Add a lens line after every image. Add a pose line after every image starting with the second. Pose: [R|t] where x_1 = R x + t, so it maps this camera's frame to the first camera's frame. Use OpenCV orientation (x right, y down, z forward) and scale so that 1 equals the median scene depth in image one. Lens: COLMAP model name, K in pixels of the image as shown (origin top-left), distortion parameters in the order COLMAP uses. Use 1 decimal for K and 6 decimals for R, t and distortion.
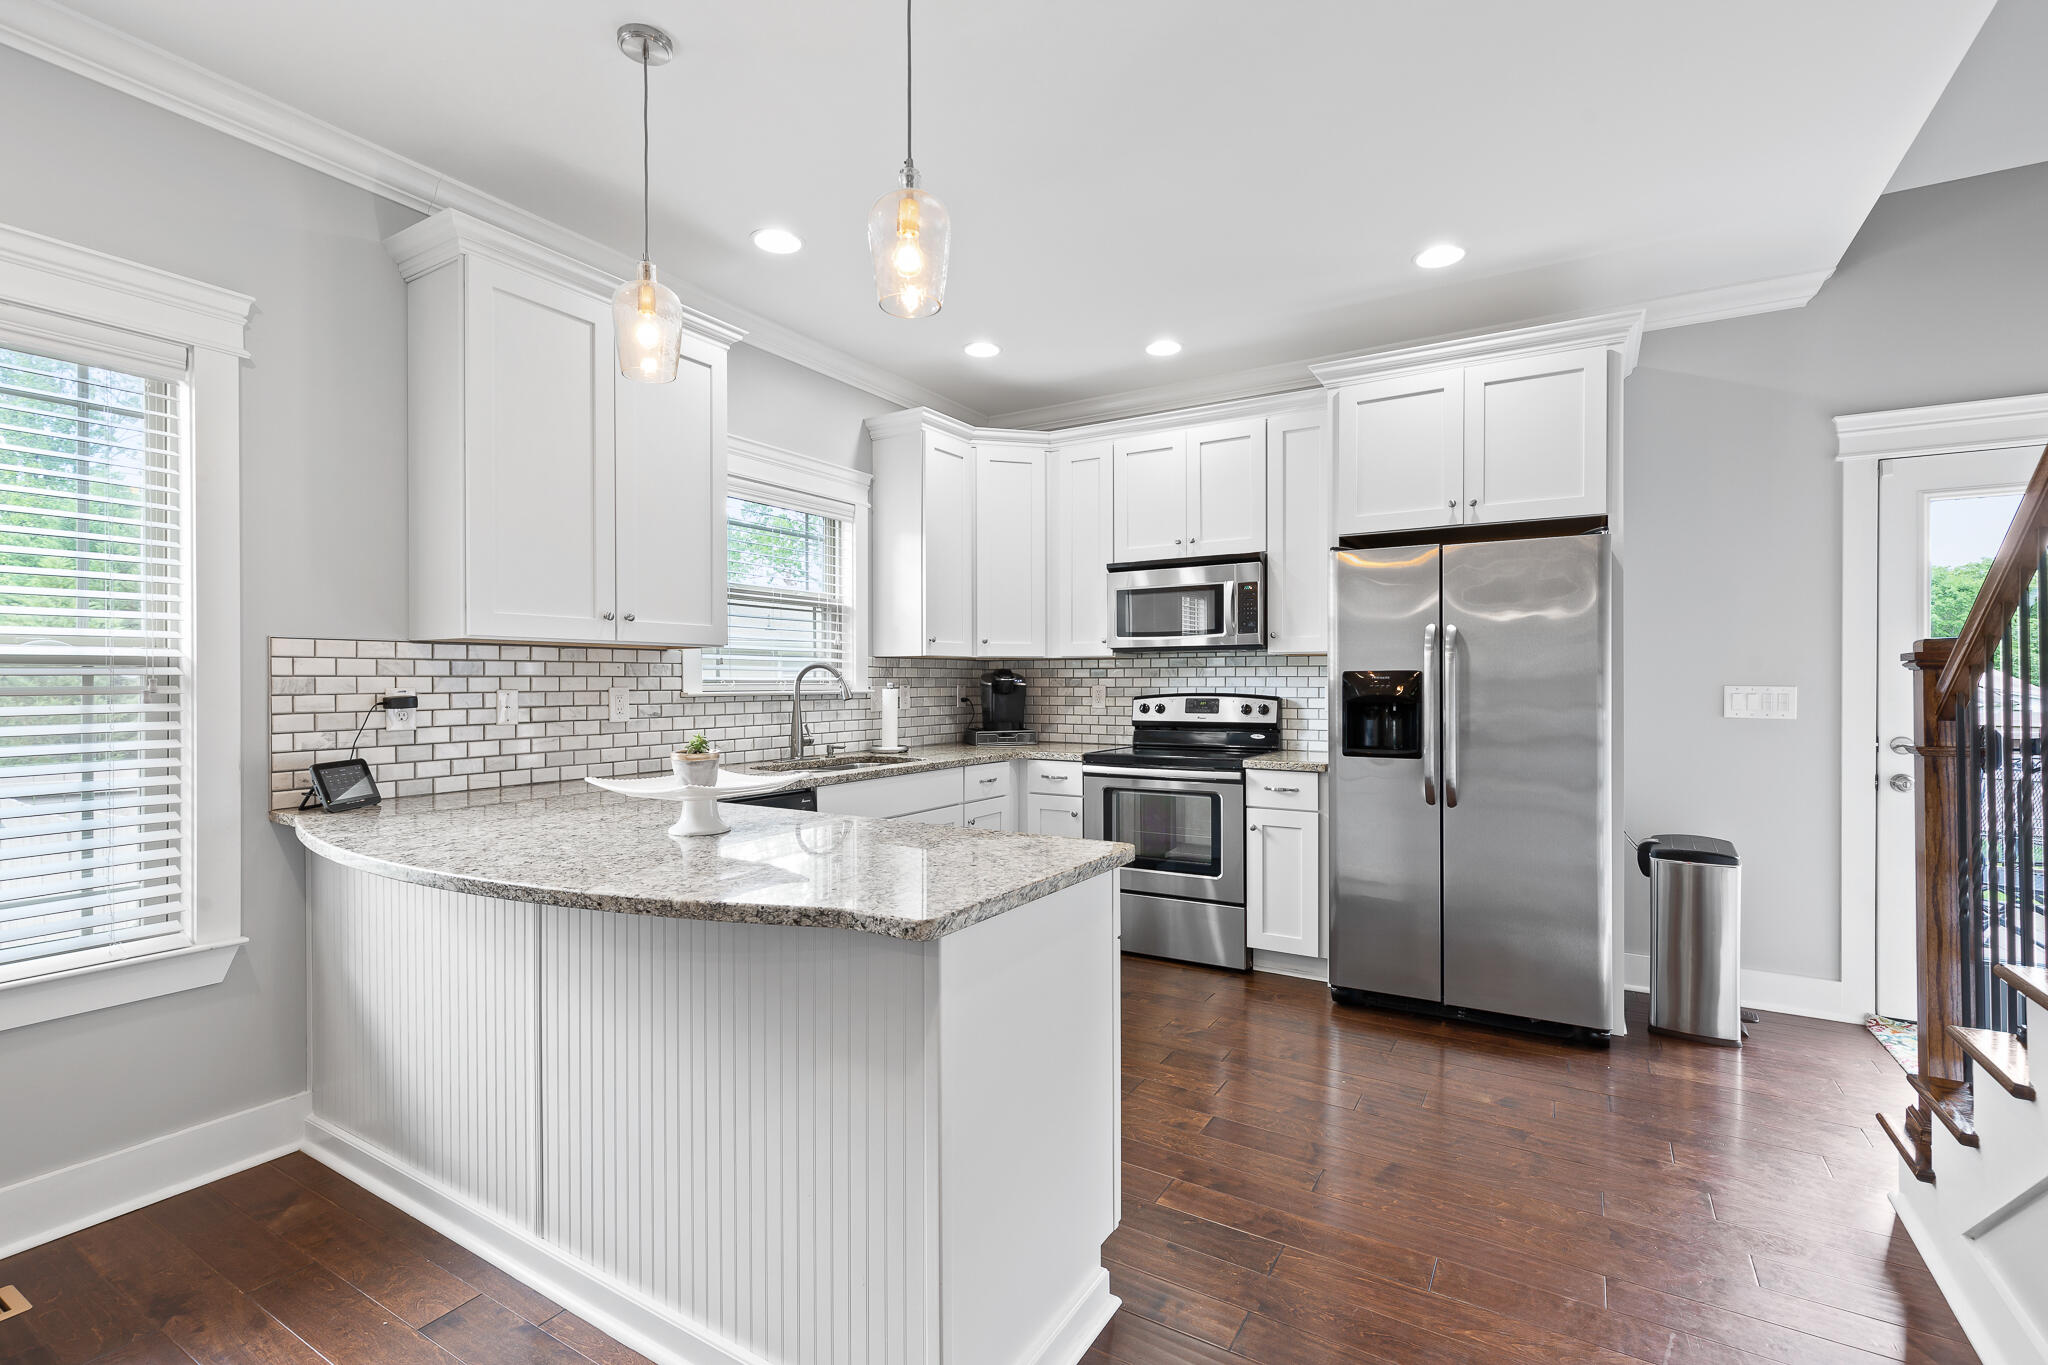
lens RADIAL K [[925.5, 0, 1013.4], [0, 925.5, 684.7], [0, 0, 1]] dist [0.001012, -0.000131]
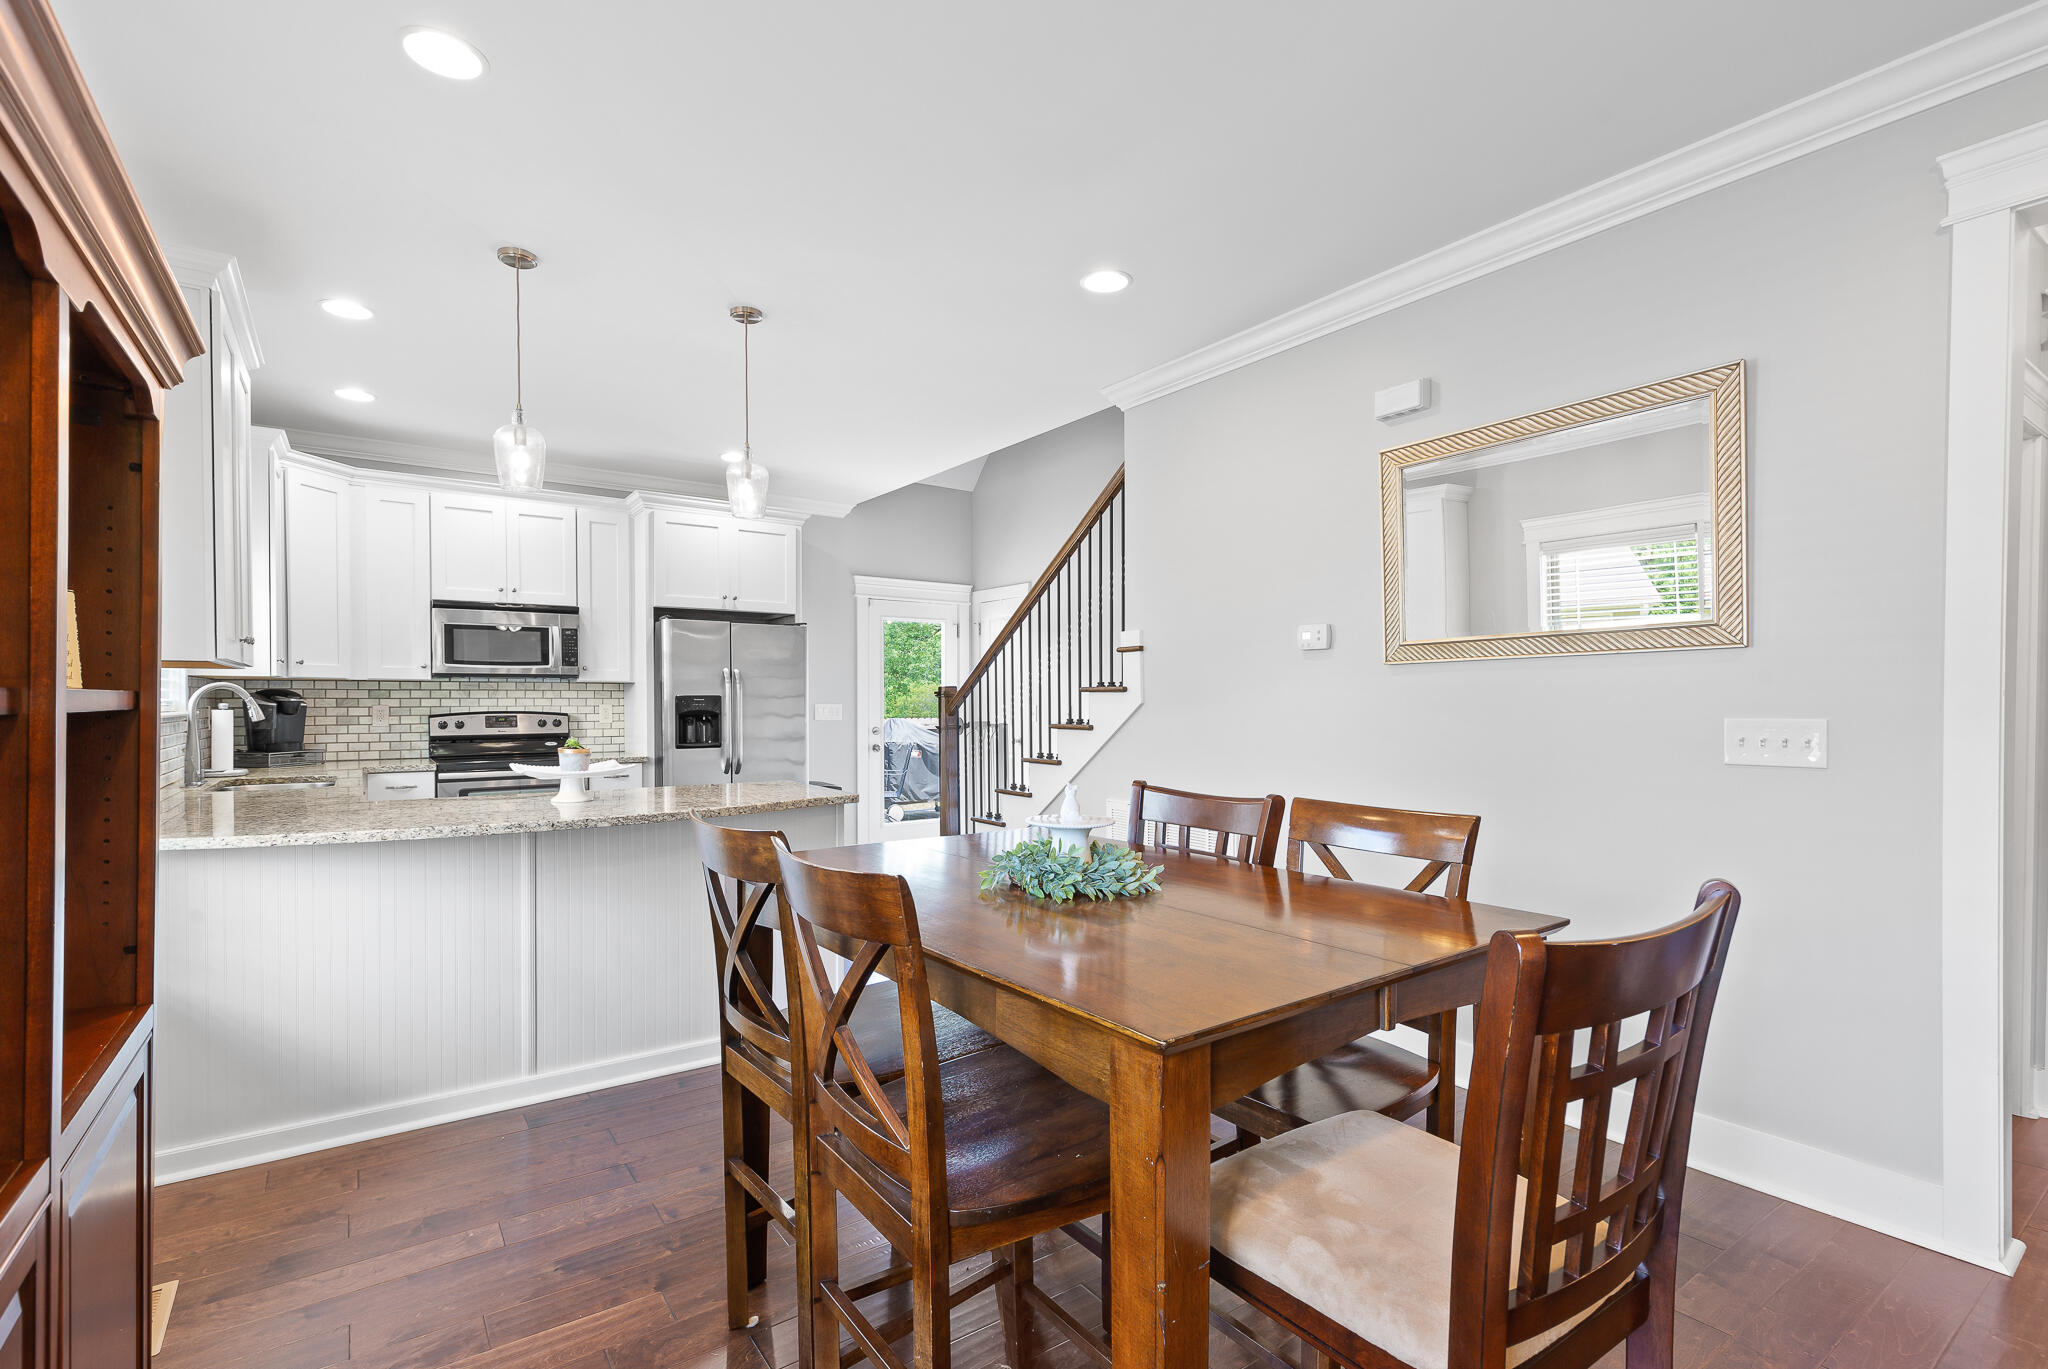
lens RADIAL K [[939.3, 0, 1029.9], [0, 939.3, 711.2], [0, 0, 1]] dist [0.015273, 0.000005]
pose [[0.391015, -0.009813, 0.920332, -0.769641], [0.003125, 0.999952, 0.009334, -0.000688], [-0.920379, -0.000774, 0.391027, -0.163600]]
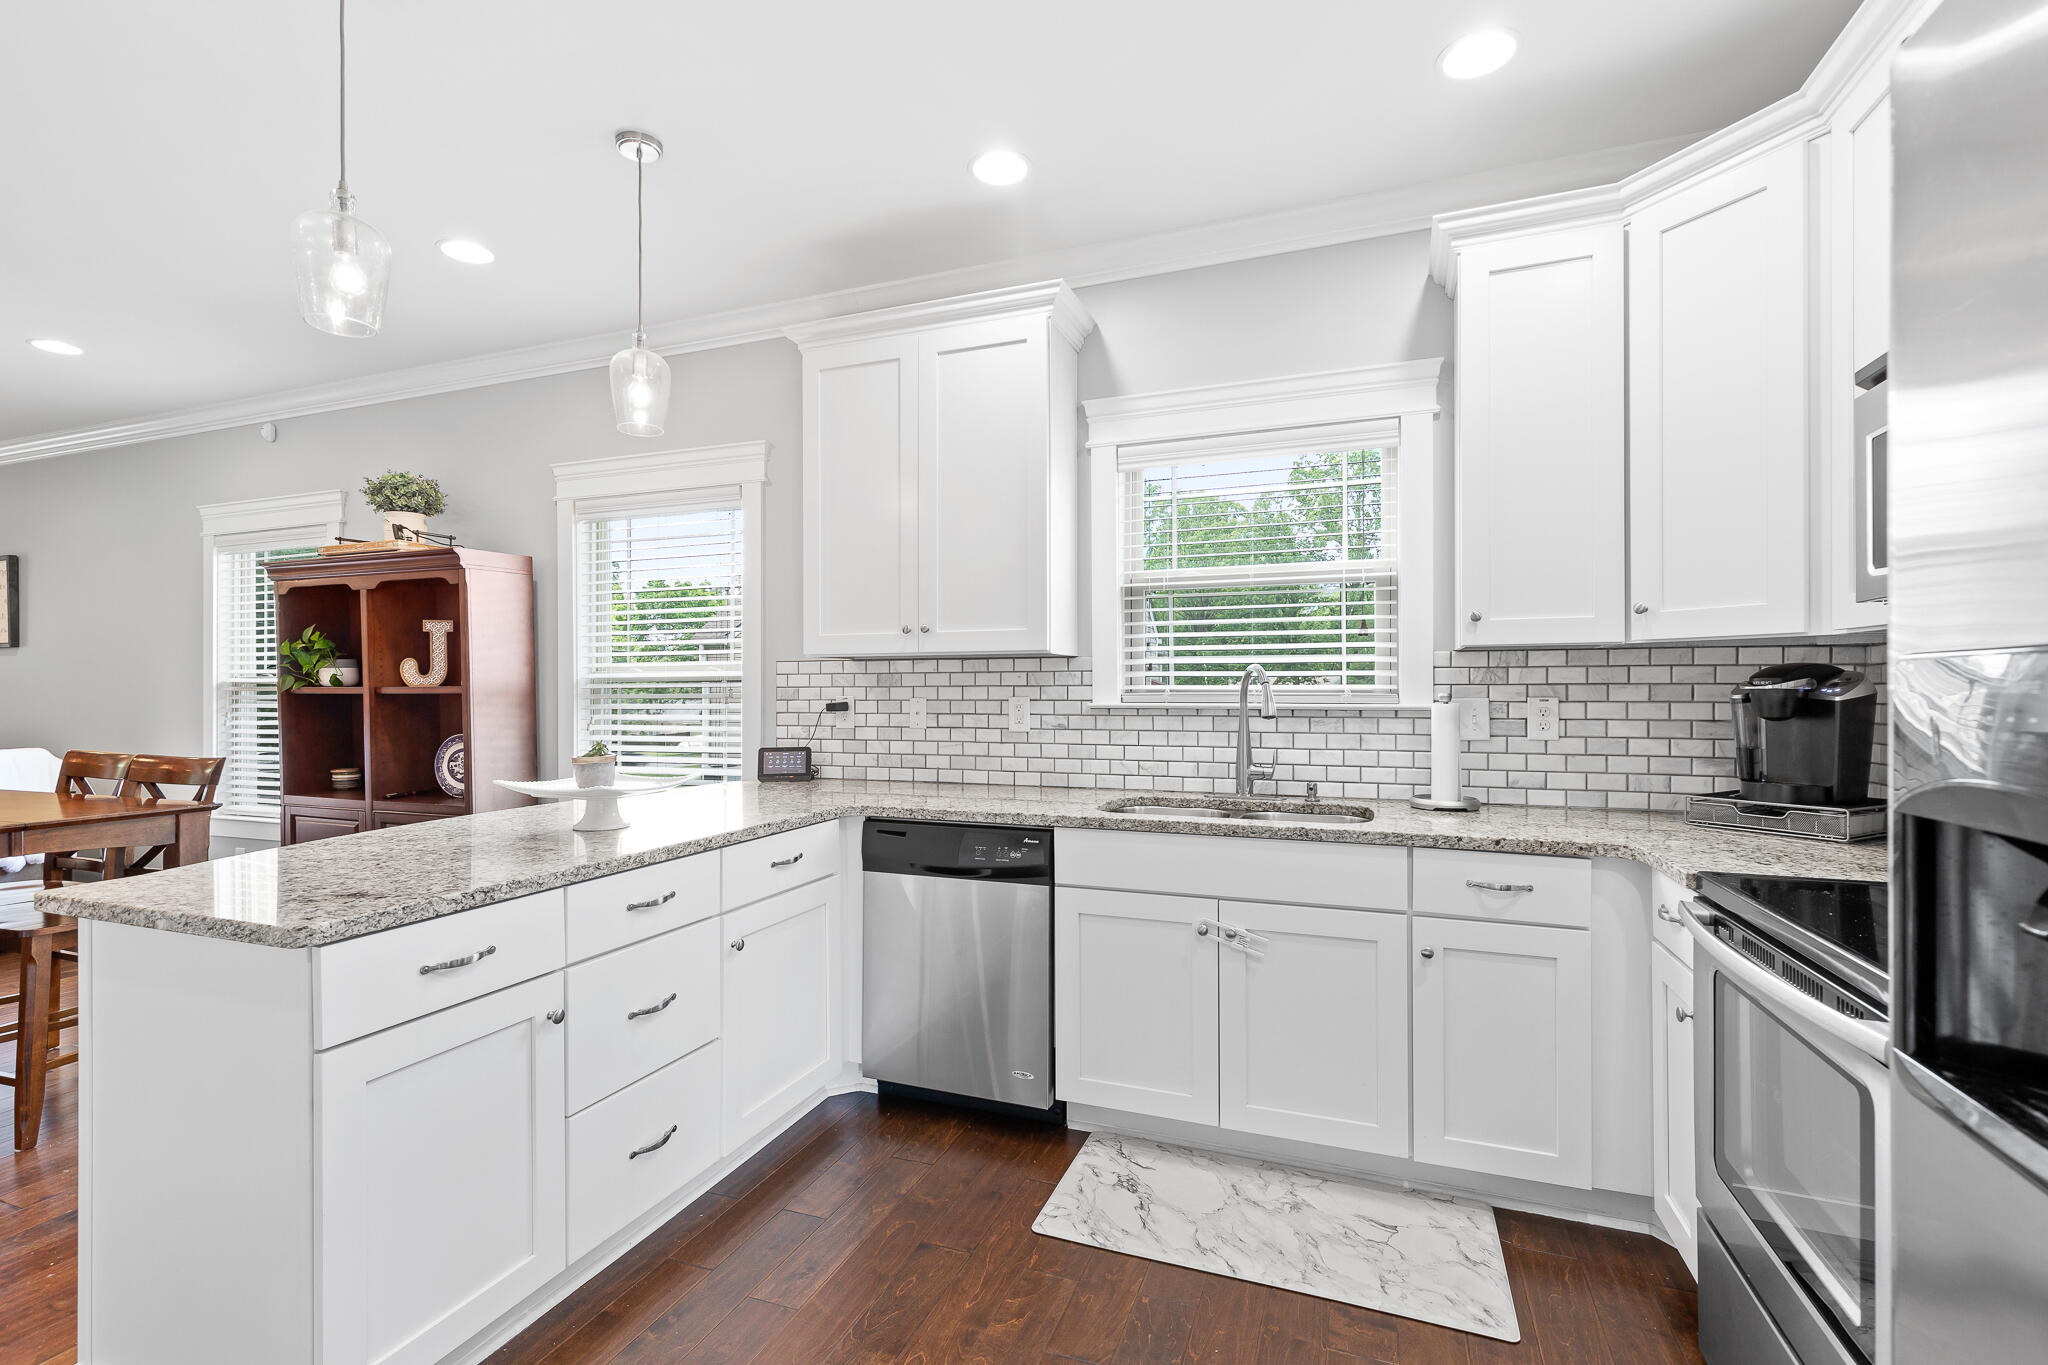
lens RADIAL K [[919.7, 0, 1018.6], [0, 919.7, 687.2], [0, 0, 1]] dist [0.010777, -0.000089]
pose [[0.179704, 0.001537, -0.983719, 0.444045], [-0.001007, 0.999999, 0.001378, -0.007254], [0.983720, 0.000743, 0.179706, 0.672704]]
